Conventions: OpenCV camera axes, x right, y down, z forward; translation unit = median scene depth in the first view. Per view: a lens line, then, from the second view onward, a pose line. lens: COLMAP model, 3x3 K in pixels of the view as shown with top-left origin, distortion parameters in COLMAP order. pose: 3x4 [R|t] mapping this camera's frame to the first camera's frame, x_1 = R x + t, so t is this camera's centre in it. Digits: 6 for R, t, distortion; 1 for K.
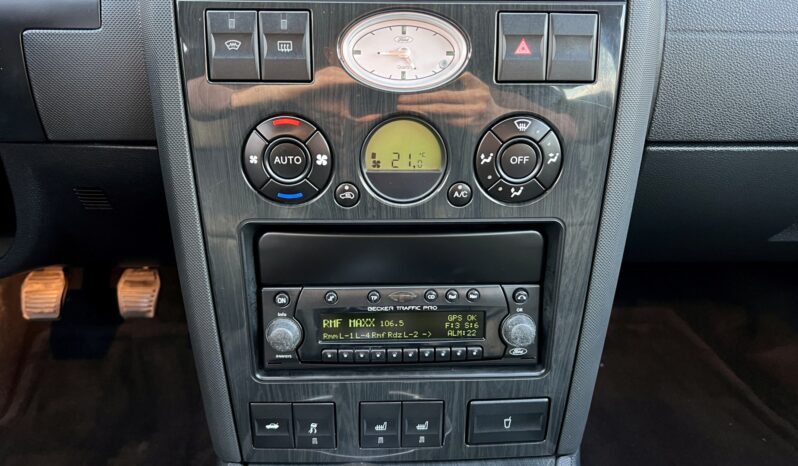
lens RADIAL K [[616.4, 0, 382.5], [0, 616.4, 240.2], [0, 0, 1]] dist [0.071375, -0.074707]
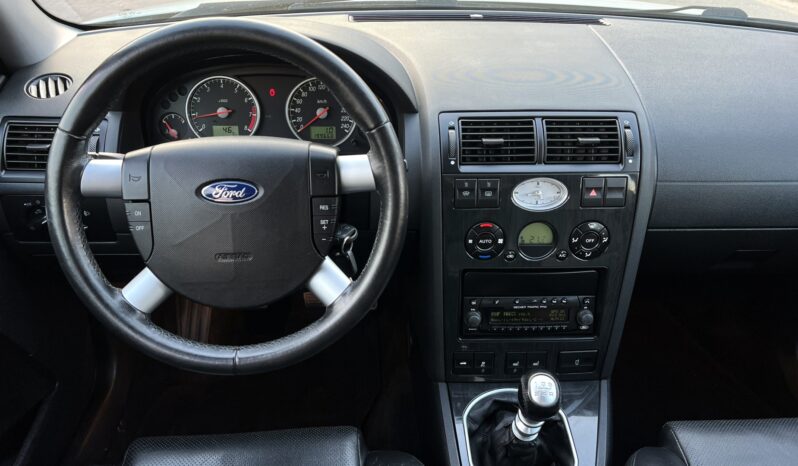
lens RADIAL K [[616.4, 0, 372.4], [0, 616.4, 240.0], [0, 0, 1]] dist [0.071375, -0.074707]
pose [[0.999999, -0.000948, 0.000903, -0.508762], [0.000919, 0.999510, 0.031285, -0.185137], [-0.000933, -0.031285, 0.999510, -1.107641]]
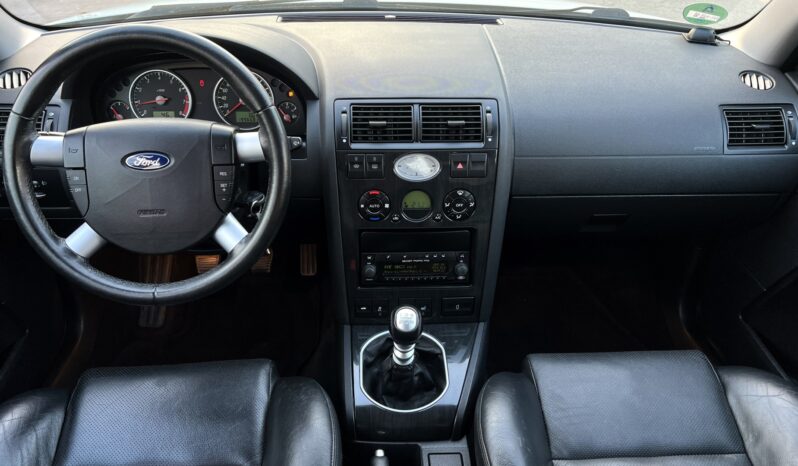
lens RADIAL K [[616.4, 0, 375.7], [0, 616.4, 245.8], [0, 0, 1]] dist [0.071375, -0.074707]
pose [[0.999986, -0.005093, 0.001540, -0.137475], [0.005007, 0.998652, 0.051673, -0.085694], [-0.001802, -0.051664, 0.998663, -1.554900]]
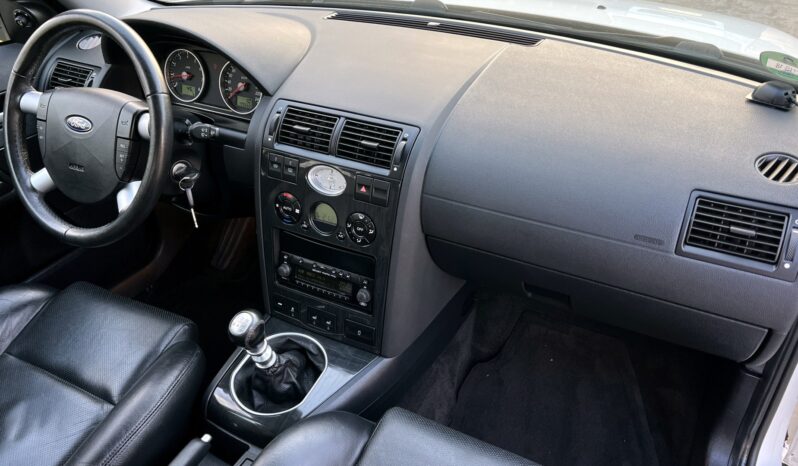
lens RADIAL K [[616.4, 0, 400.8], [0, 616.4, 235.0], [0, 0, 1]] dist [0.071375, -0.074707]
pose [[0.856674, 0.253206, -0.449440, 1.397429], [-0.223550, 0.967411, 0.118915, -0.411267], [0.464903, -0.001399, 0.885360, -1.087427]]
